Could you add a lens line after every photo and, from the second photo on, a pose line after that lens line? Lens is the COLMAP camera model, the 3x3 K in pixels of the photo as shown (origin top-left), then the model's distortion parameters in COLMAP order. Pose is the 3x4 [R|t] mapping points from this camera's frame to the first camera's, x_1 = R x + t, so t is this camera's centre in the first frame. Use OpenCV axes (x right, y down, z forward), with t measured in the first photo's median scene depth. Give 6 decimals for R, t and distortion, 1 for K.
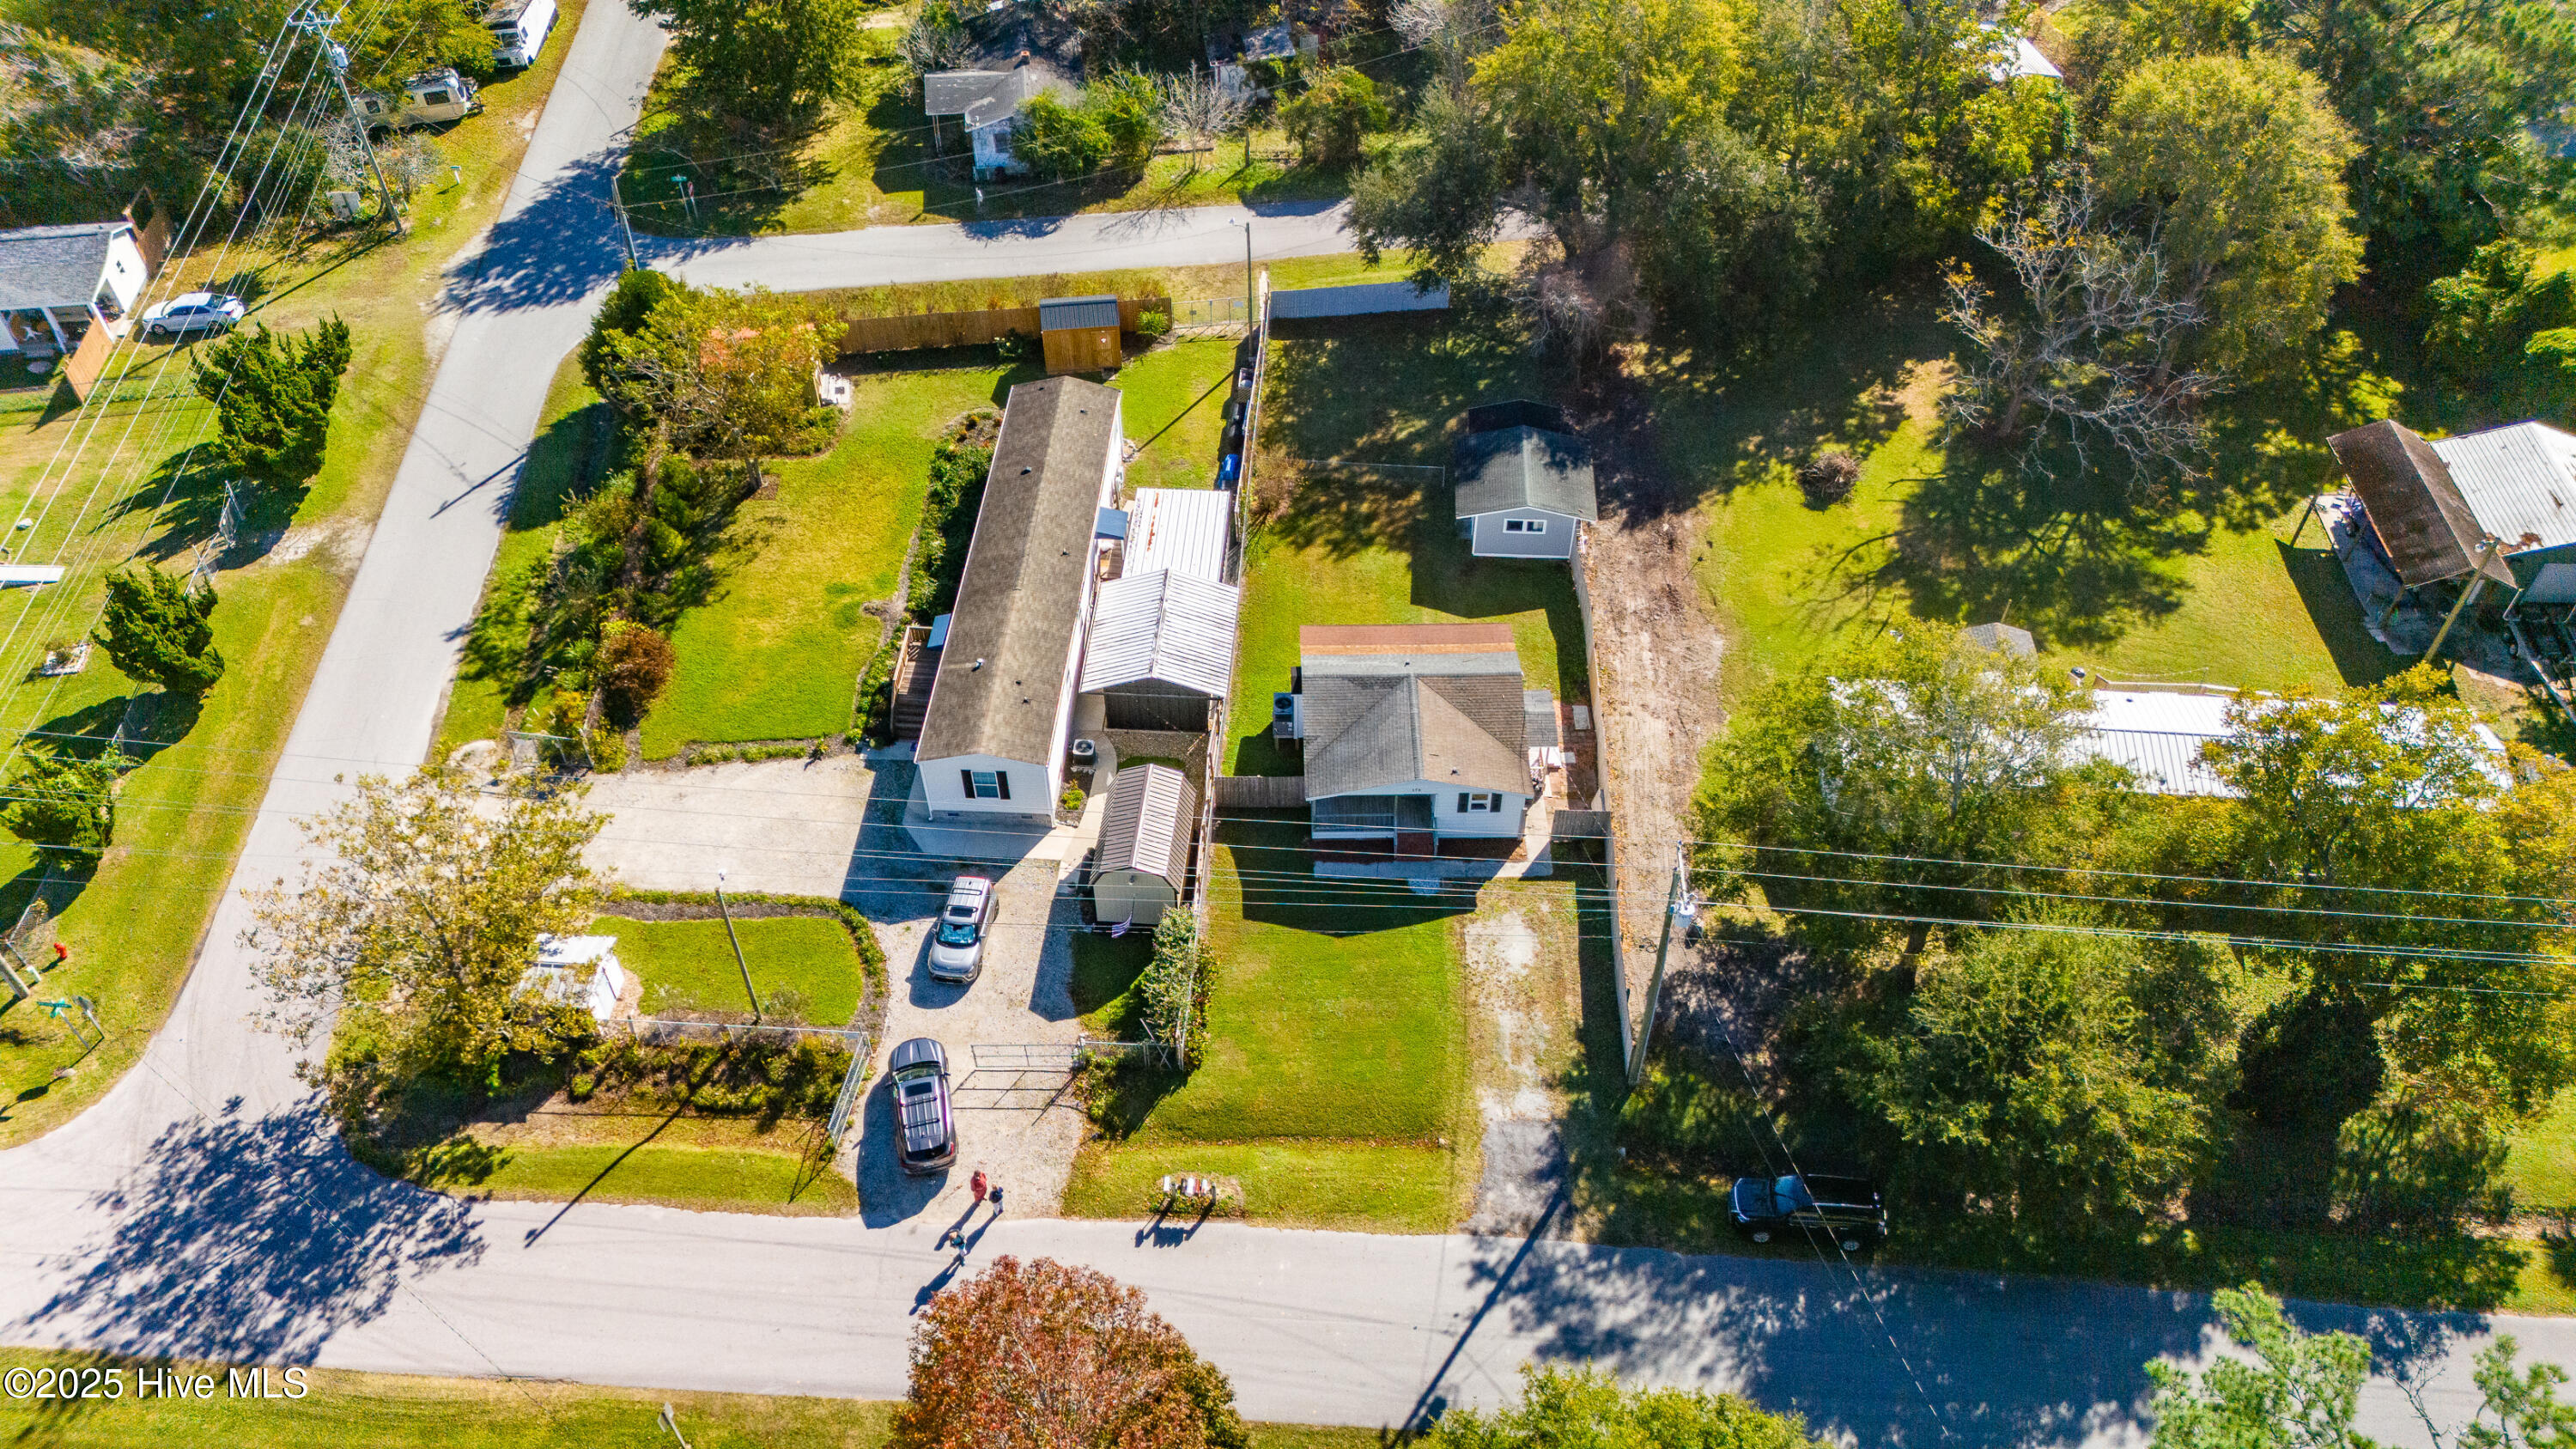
lens RADIAL K [[1896.4, 0, 1282.1], [0, 1896.4, 735.8], [0, 0, 1]] dist [0.083186, -0.067964]
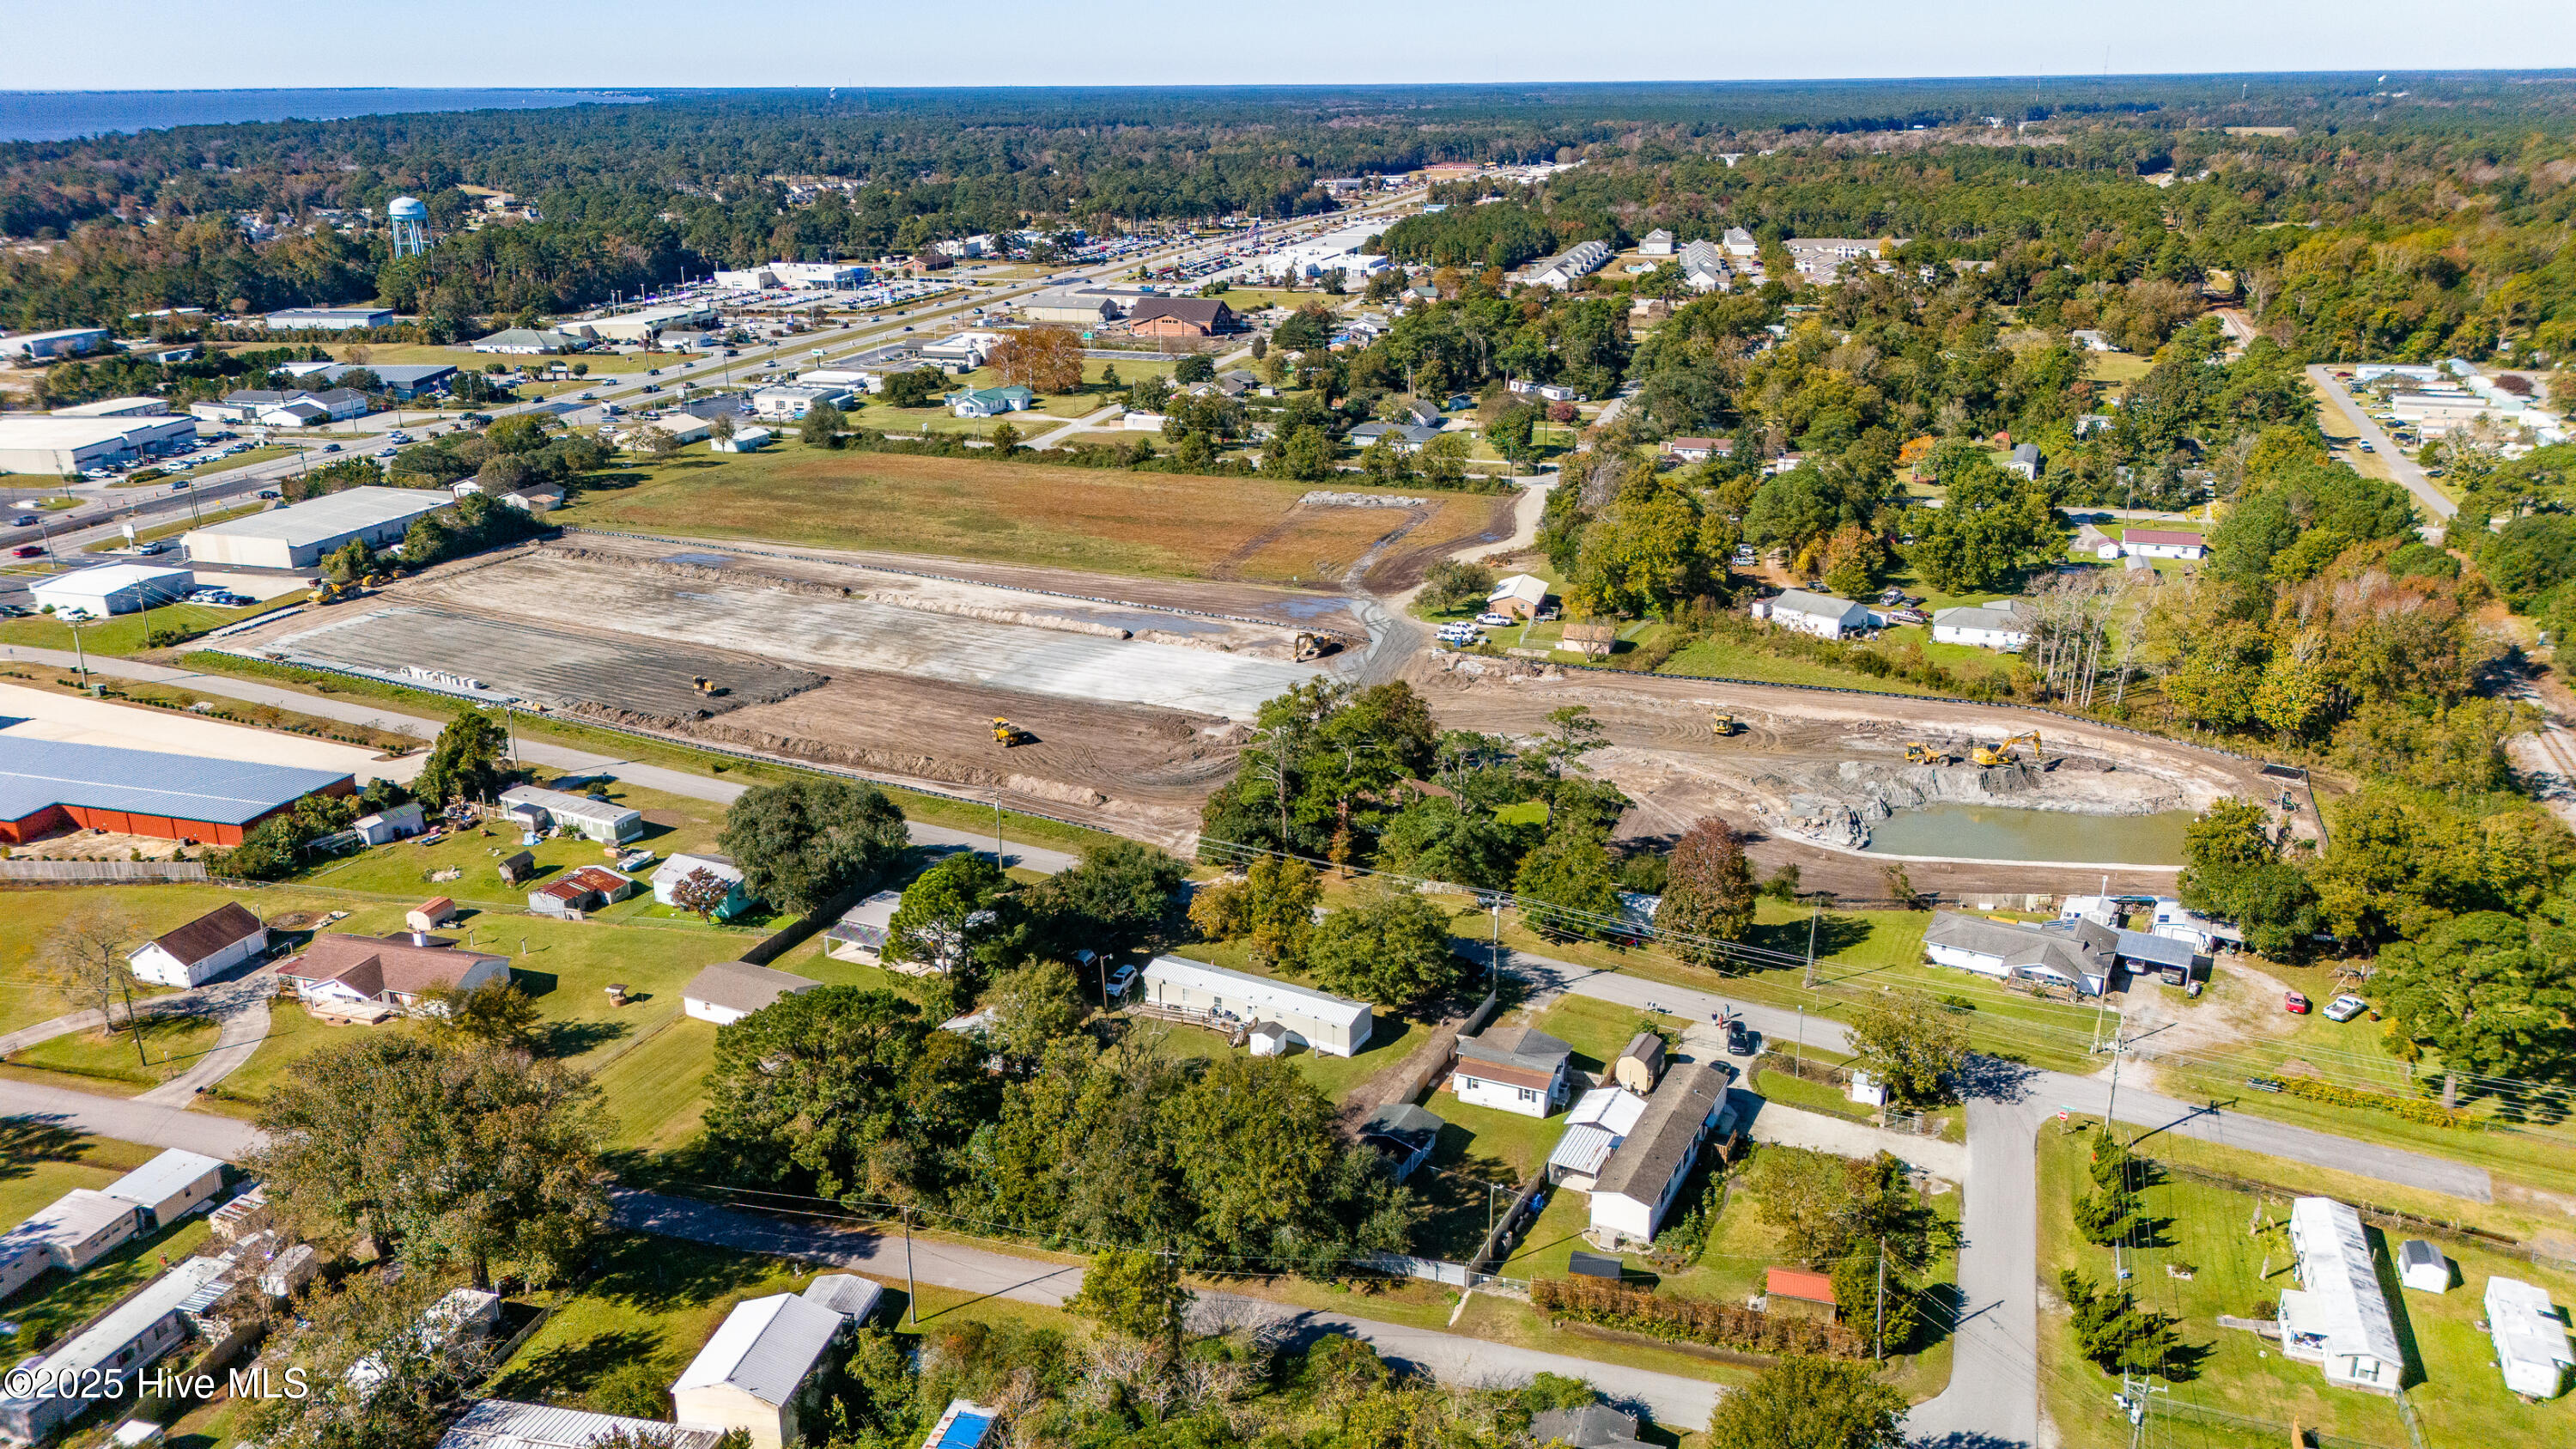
lens RADIAL K [[1896.4, 0, 1284.9], [0, 1896.4, 707.6], [0, 0, 1]] dist [0.083186, -0.067964]
pose [[-0.913072, -0.118580, 0.390177, -0.493010], [0.300121, 0.452378, 0.839810, -2.080267], [-0.276092, 0.883908, -0.377466, 1.435944]]
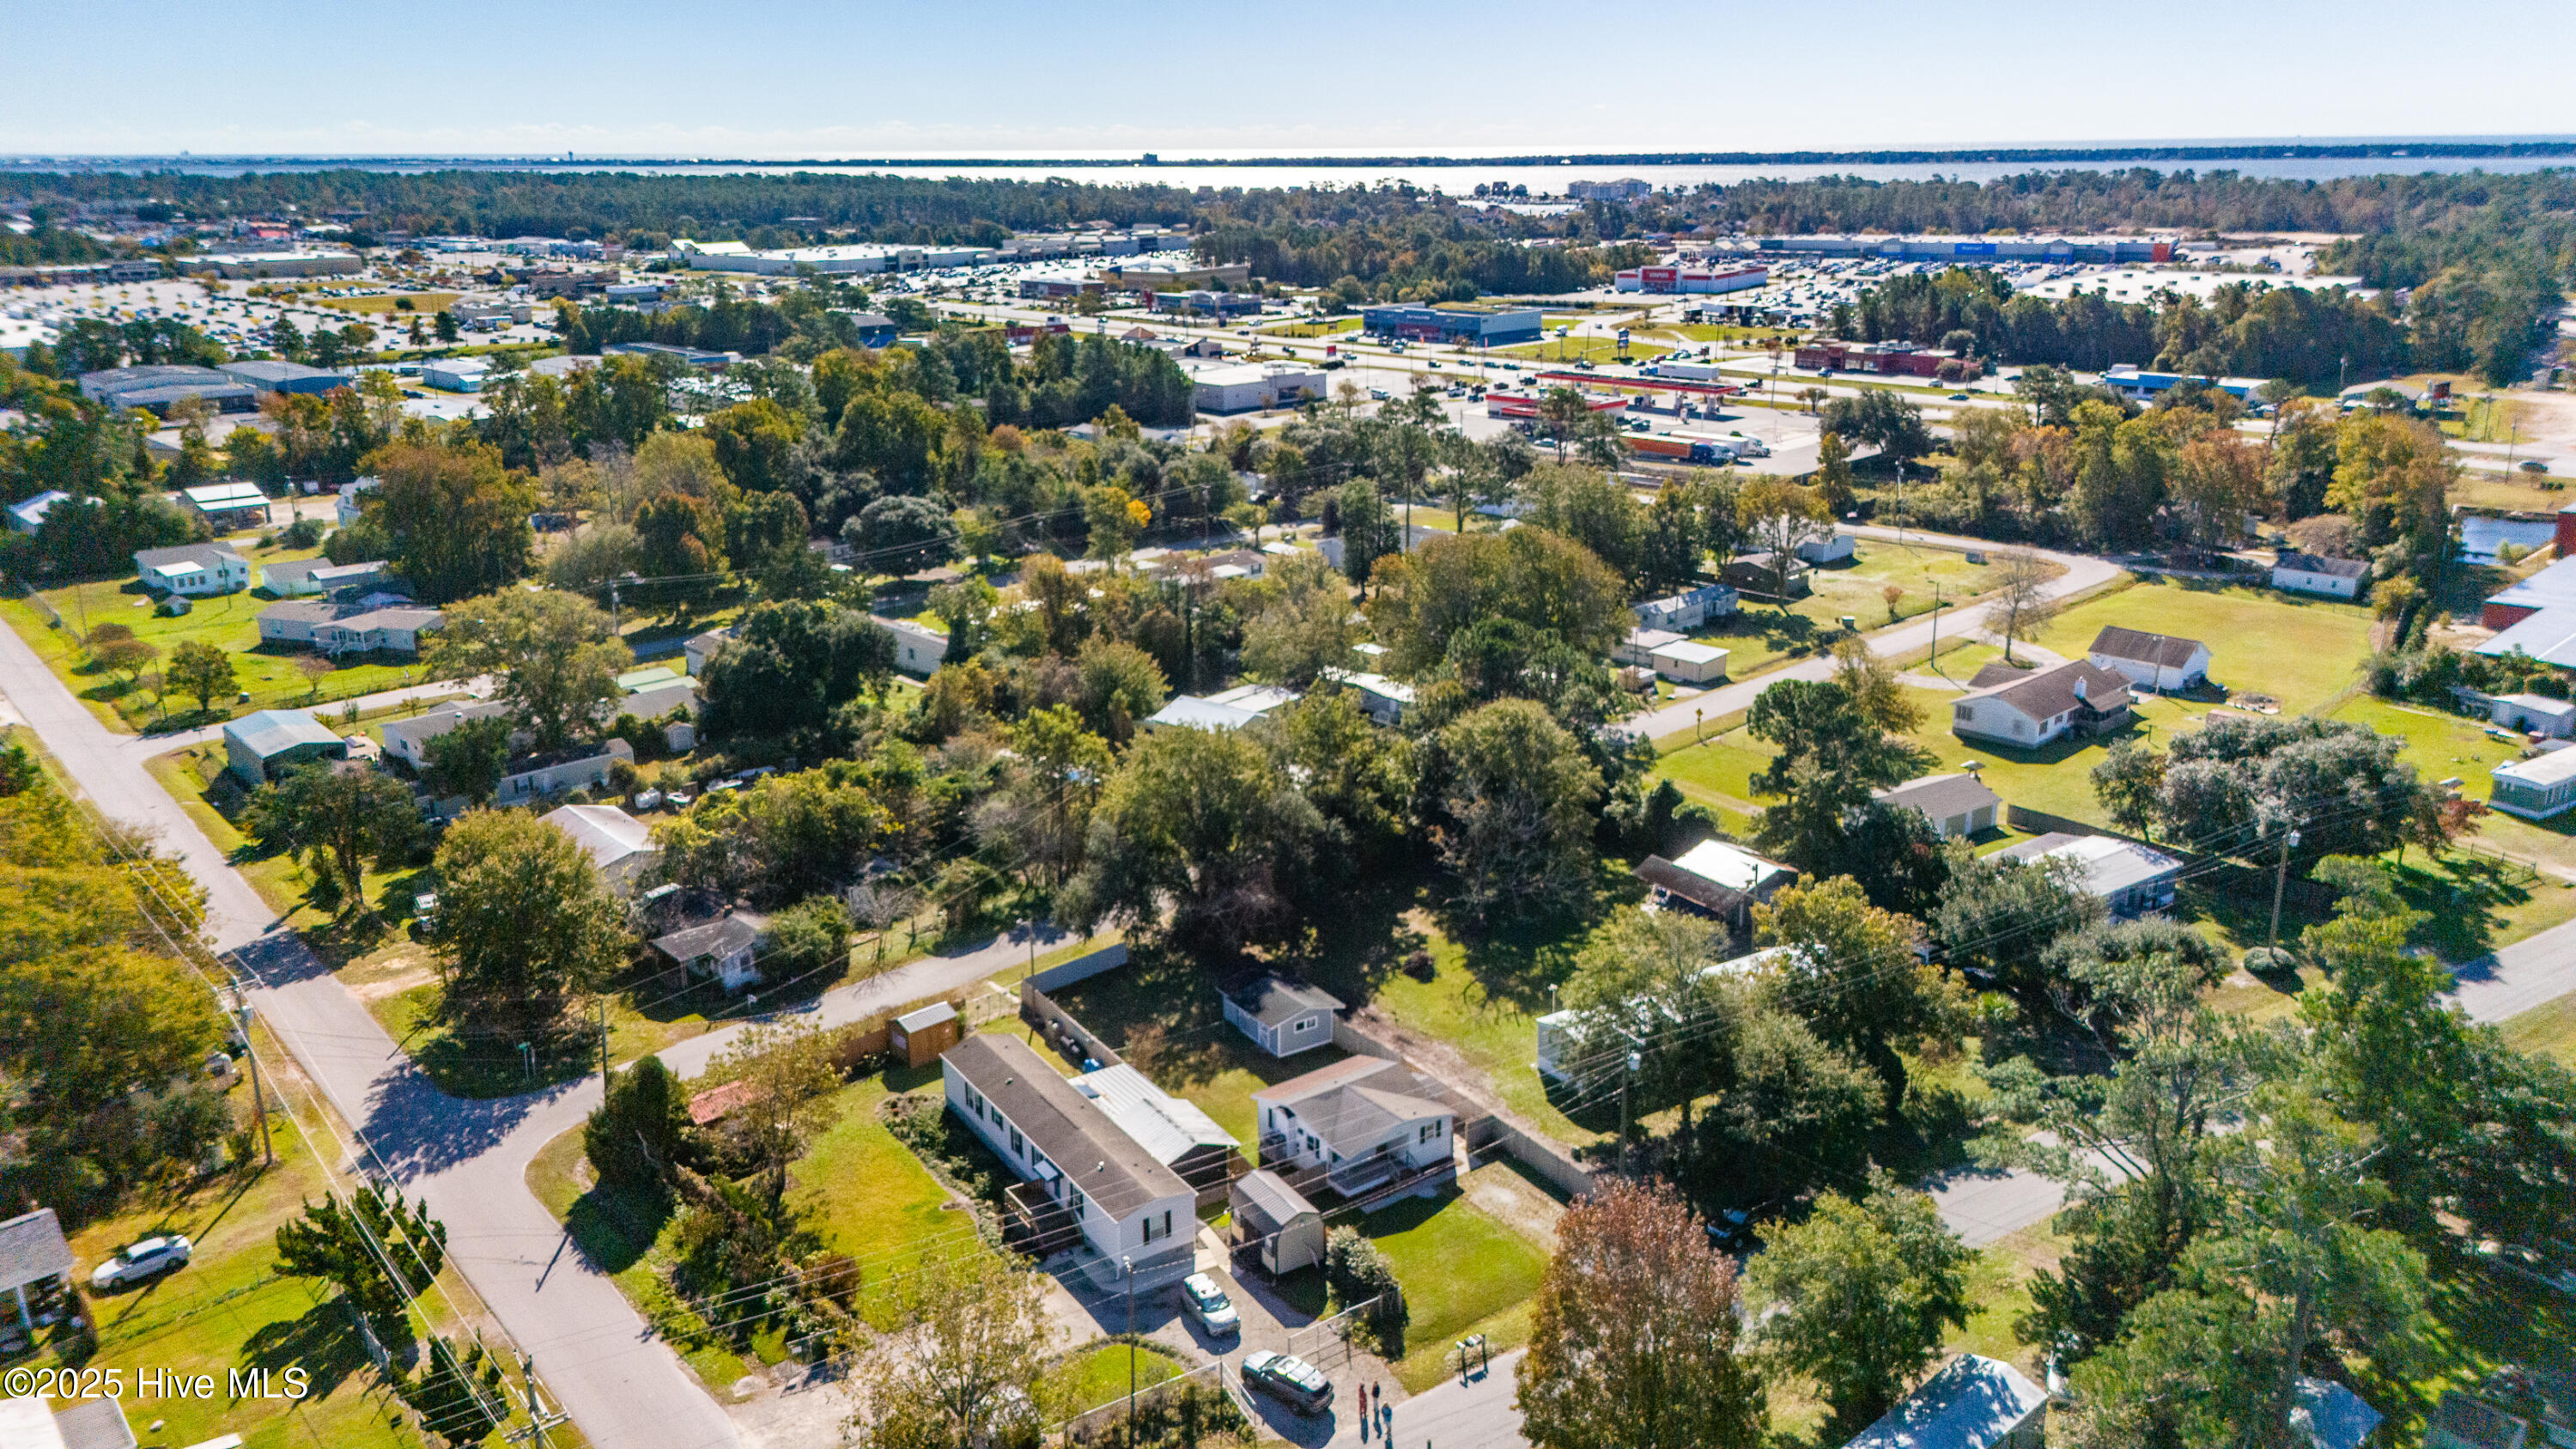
lens RADIAL K [[1896.4, 0, 1286.6], [0, 1896.4, 721.2], [0, 0, 1]] dist [0.083186, -0.067964]
pose [[0.806285, -0.176300, 0.564644, -0.722483], [0.430266, 0.829841, -0.355296, 0.229737], [-0.405925, 0.529417, 0.744944, -0.276603]]
